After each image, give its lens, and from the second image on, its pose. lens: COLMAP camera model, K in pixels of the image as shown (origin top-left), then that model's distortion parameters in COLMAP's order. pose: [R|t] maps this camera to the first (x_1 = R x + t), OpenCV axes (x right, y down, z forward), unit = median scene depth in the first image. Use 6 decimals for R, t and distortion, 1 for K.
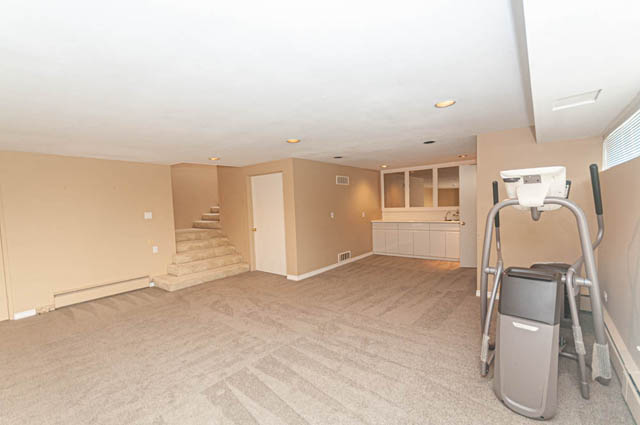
lens RADIAL K [[277.6, 0, 320.0], [0, 277.6, 212.5], [0, 0, 1]] dist [-0.000606, -0.000020]
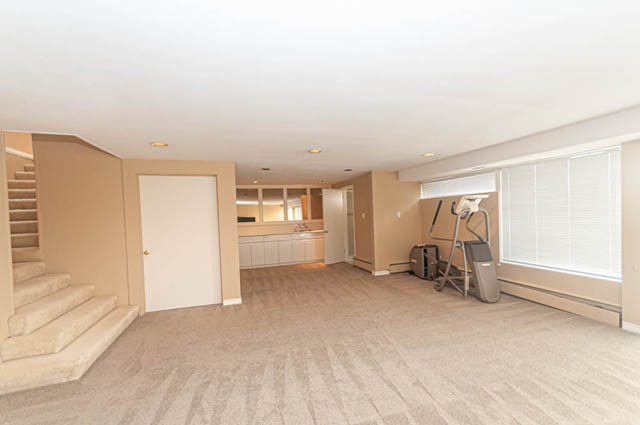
lens RADIAL K [[277.6, 0, 320.0], [0, 277.6, 212.5], [0, 0, 1]] dist [-0.000606, -0.000020]
pose [[0.561610, 0.022509, 0.827096, -0.638596], [0.040922, 0.997651, -0.054937, 0.020433], [-0.826389, 0.064699, 0.559370, 0.283983]]
